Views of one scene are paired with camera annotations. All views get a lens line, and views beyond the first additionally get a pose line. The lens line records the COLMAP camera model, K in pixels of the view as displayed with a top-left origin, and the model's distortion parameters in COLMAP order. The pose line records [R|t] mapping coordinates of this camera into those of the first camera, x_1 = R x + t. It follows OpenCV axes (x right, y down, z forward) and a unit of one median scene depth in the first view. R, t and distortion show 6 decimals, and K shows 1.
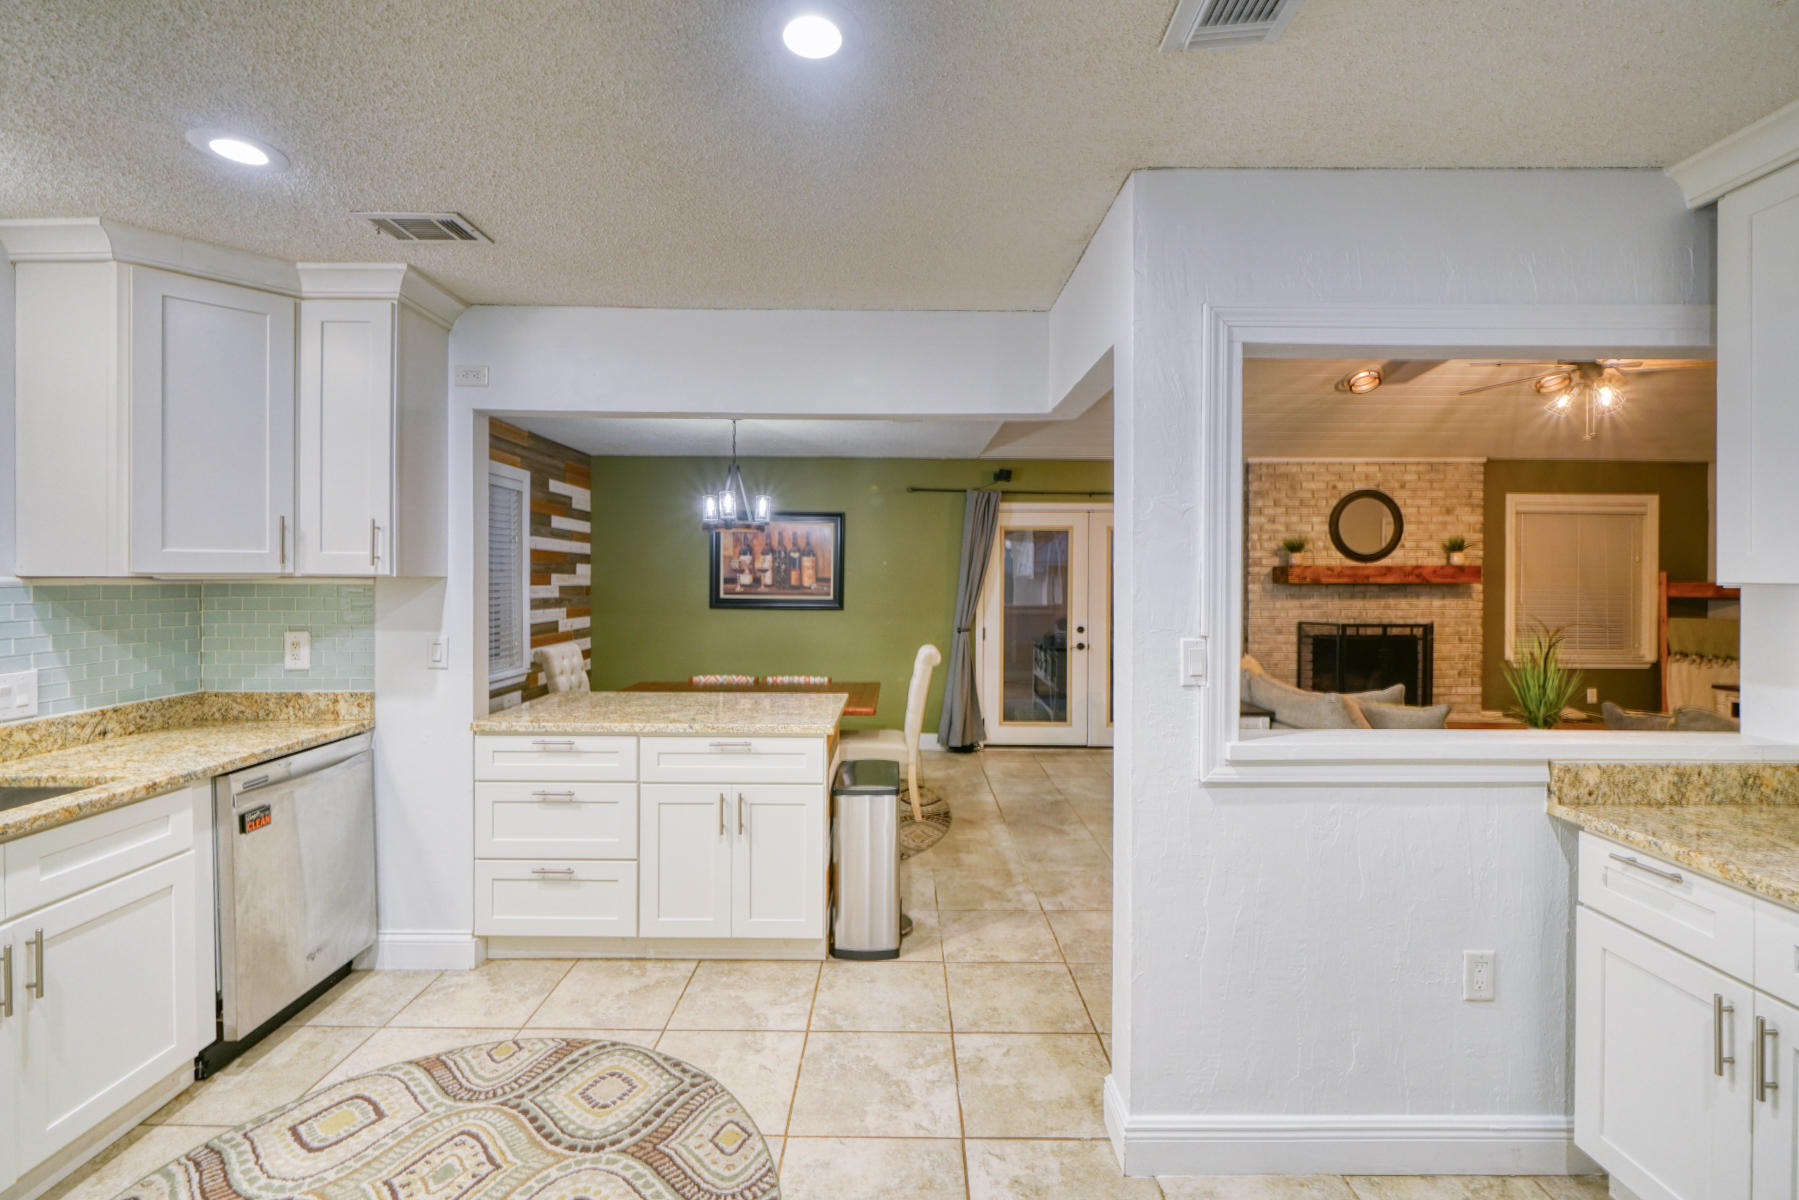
lens RADIAL K [[779.8, 0, 912.7], [0, 779.8, 578.0], [0, 0, 1]] dist [-0.002694, 0.001499]
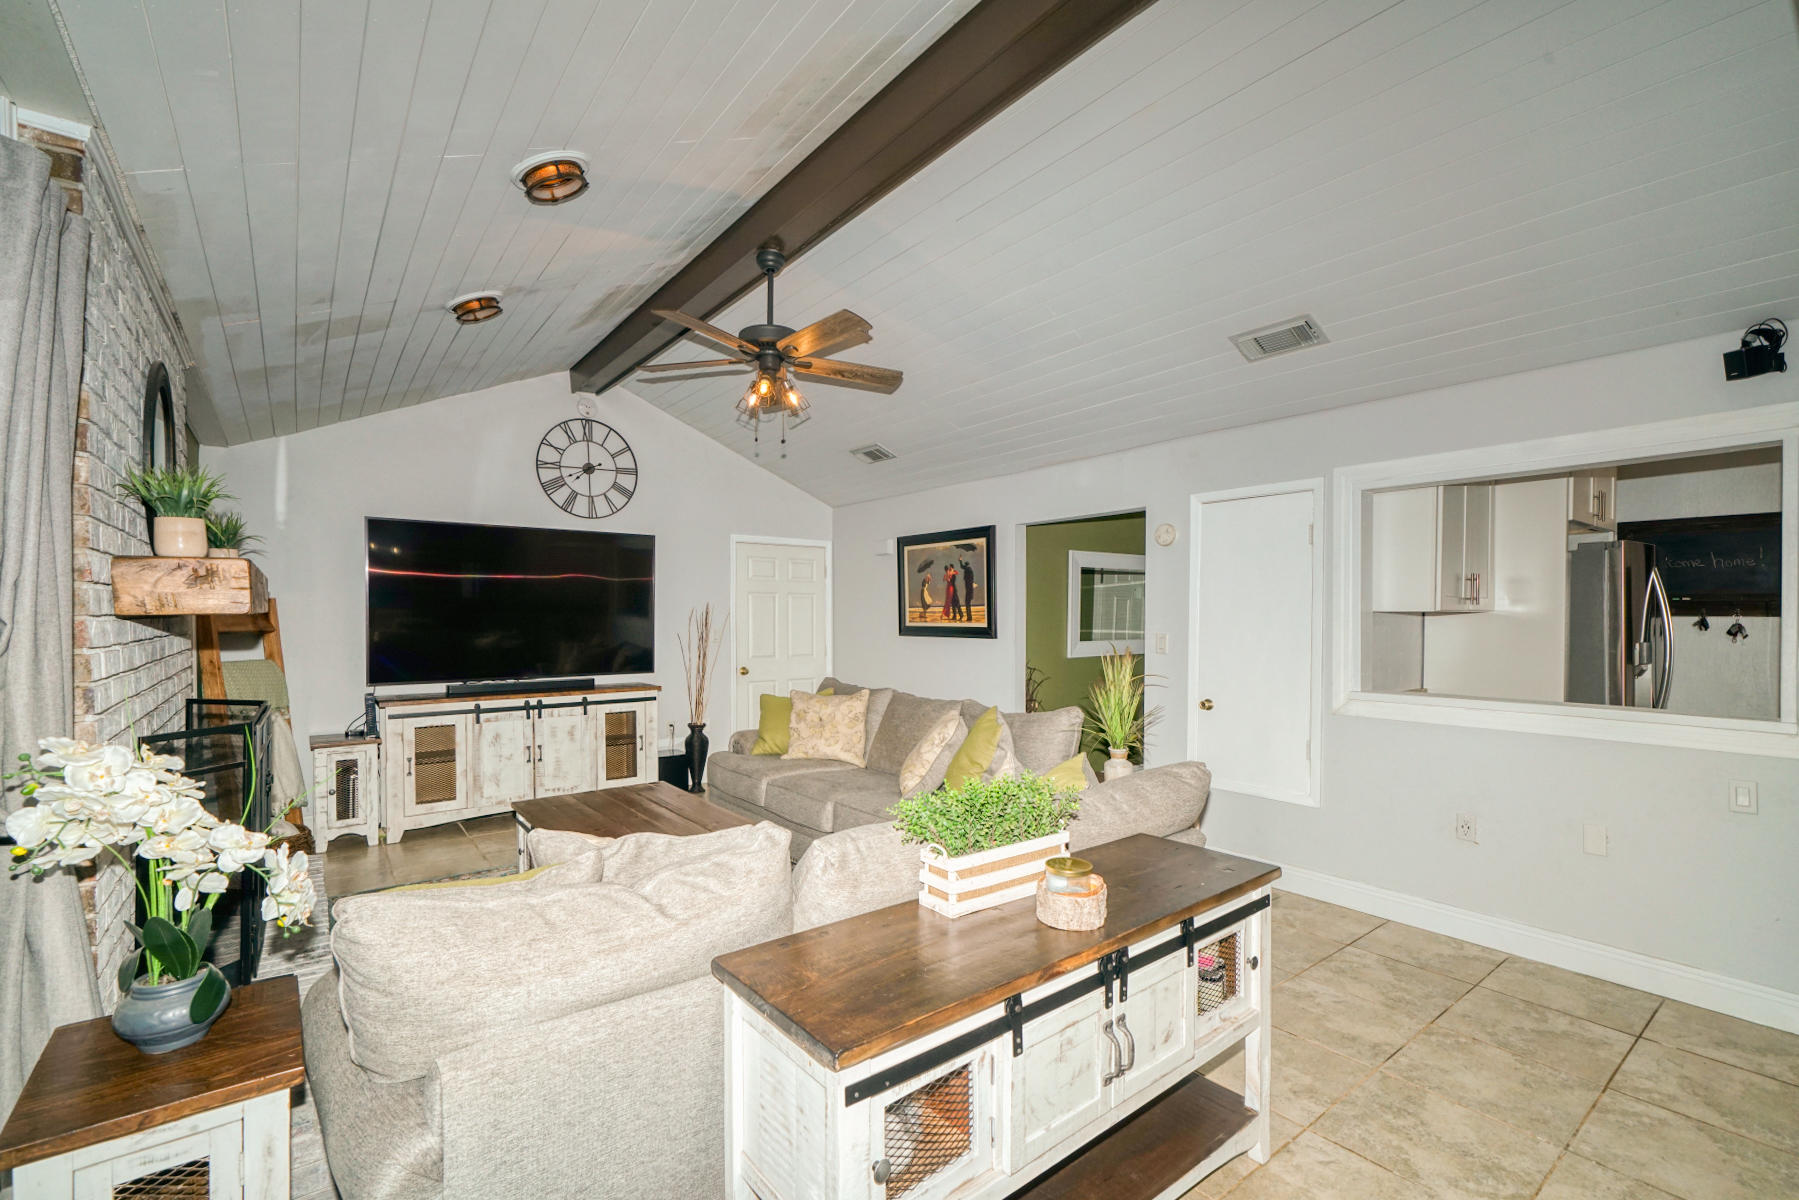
lens RADIAL K [[779.8, 0, 901.8], [0, 779.8, 618.7], [0, 0, 1]] dist [-0.002694, 0.001499]
pose [[-0.595913, -0.008169, 0.803008, 0.074777], [-0.003256, 0.999965, 0.007756, 0.005948], [-0.803043, 0.002008, -0.595918, 1.045730]]
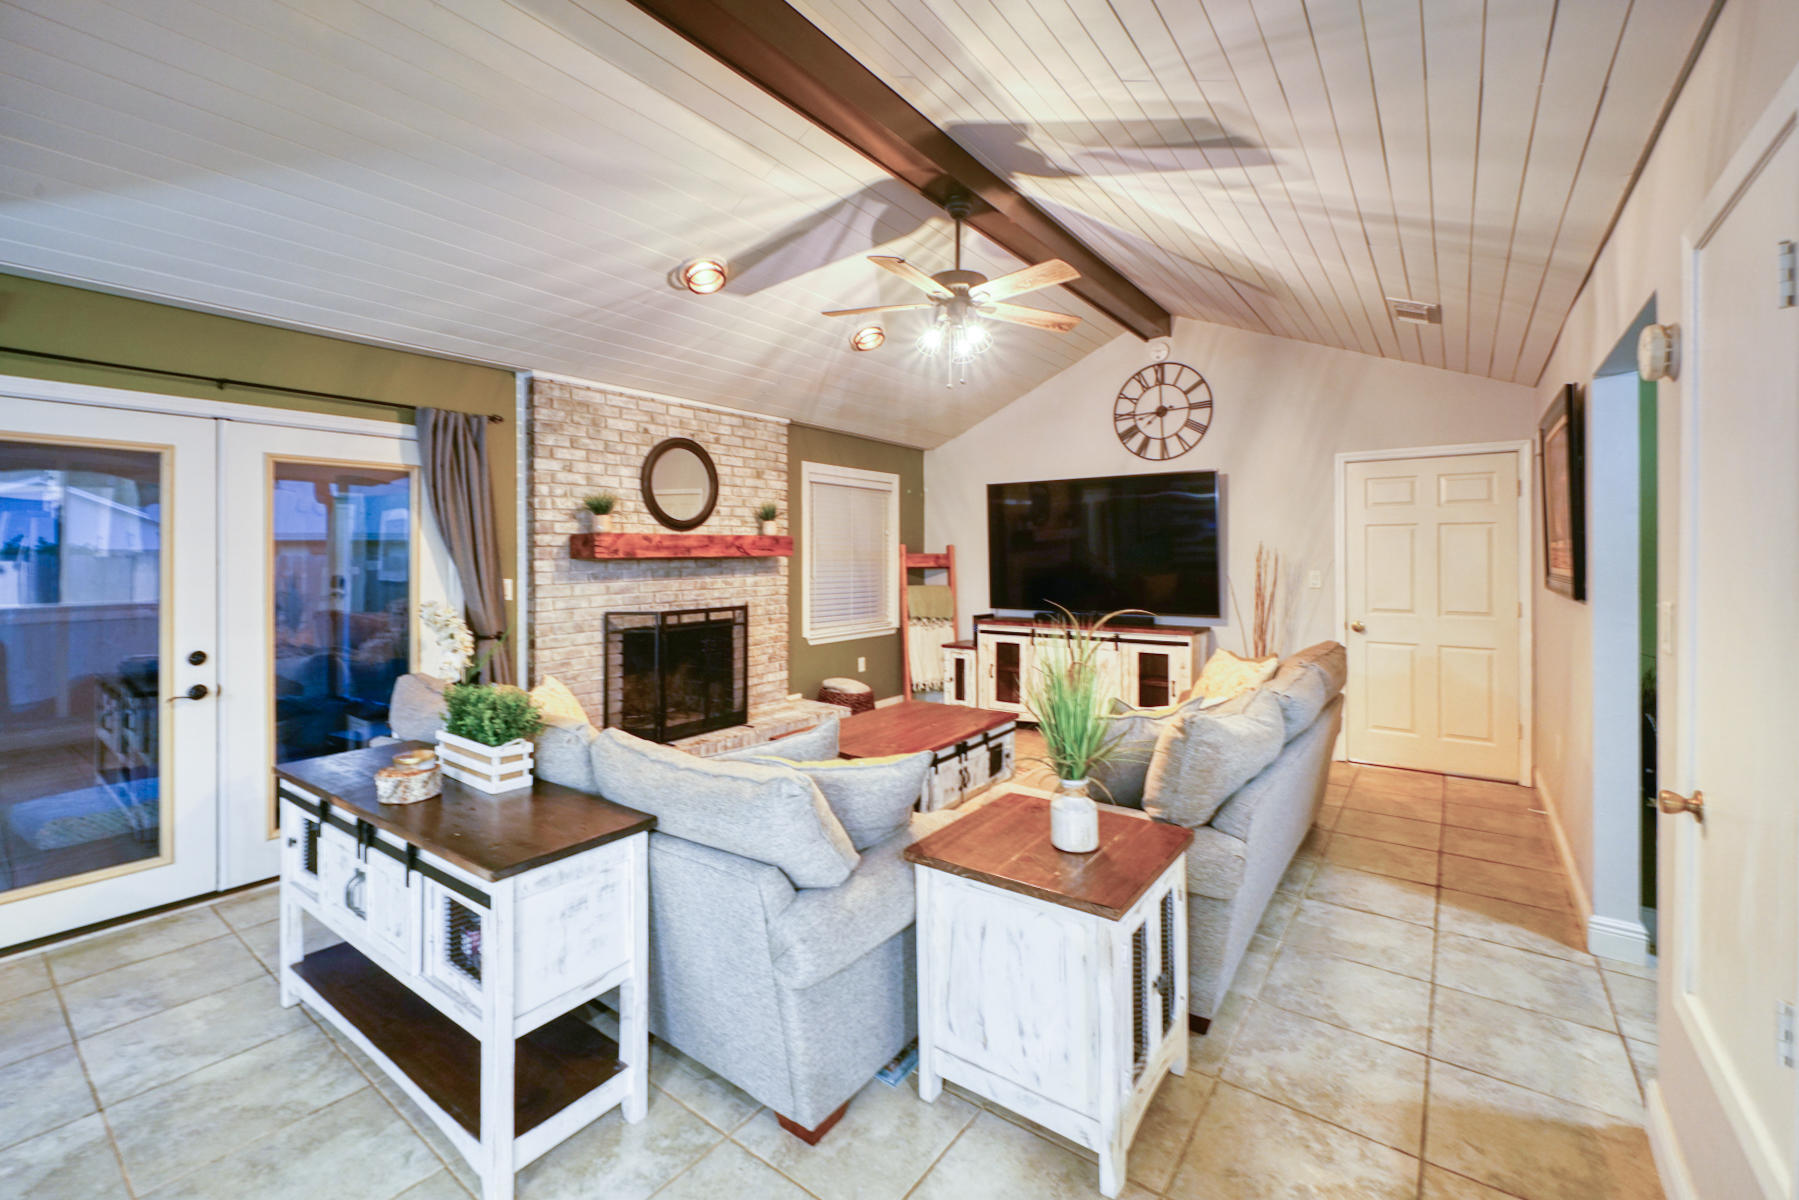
lens RADIAL K [[739.6, 0, 875.1], [0, 739.6, 556.5], [0, 0, 1]] dist [0.002407, 0.000765]
pose [[0.624609, -0.008378, 0.780893, 0.132960], [0.007858, 0.999959, 0.004443, 0.004183], [-0.780898, 0.003361, 0.624649, 0.423771]]
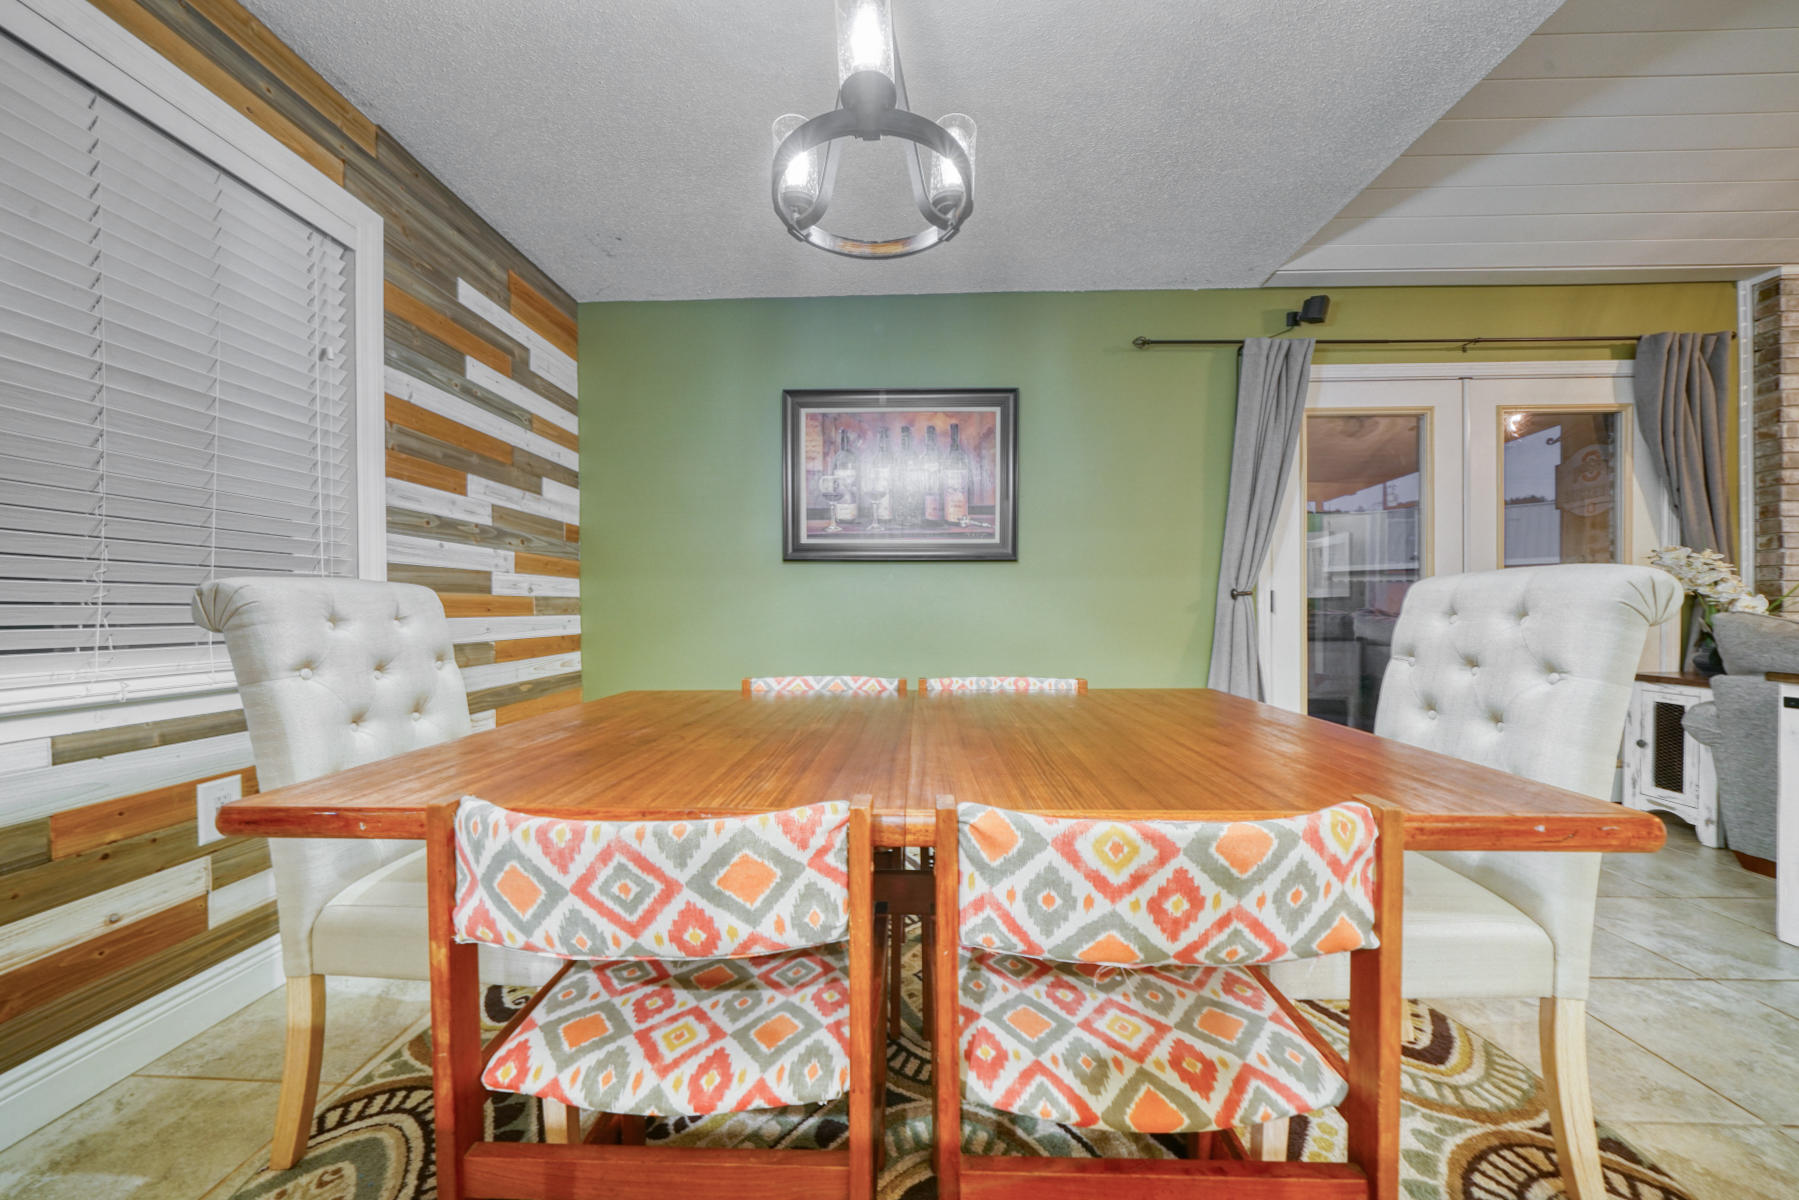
lens RADIAL K [[617.8, 0, 905.7], [0, 617.8, 608.5], [0, 0, 1]] dist [-0.019759, 0.000505]
pose [[0.998429, -0.011053, -0.054936, -0.163562], [0.011001, 0.999939, -0.001249, 0.082080], [0.054947, 0.000643, 0.998489, 0.620892]]
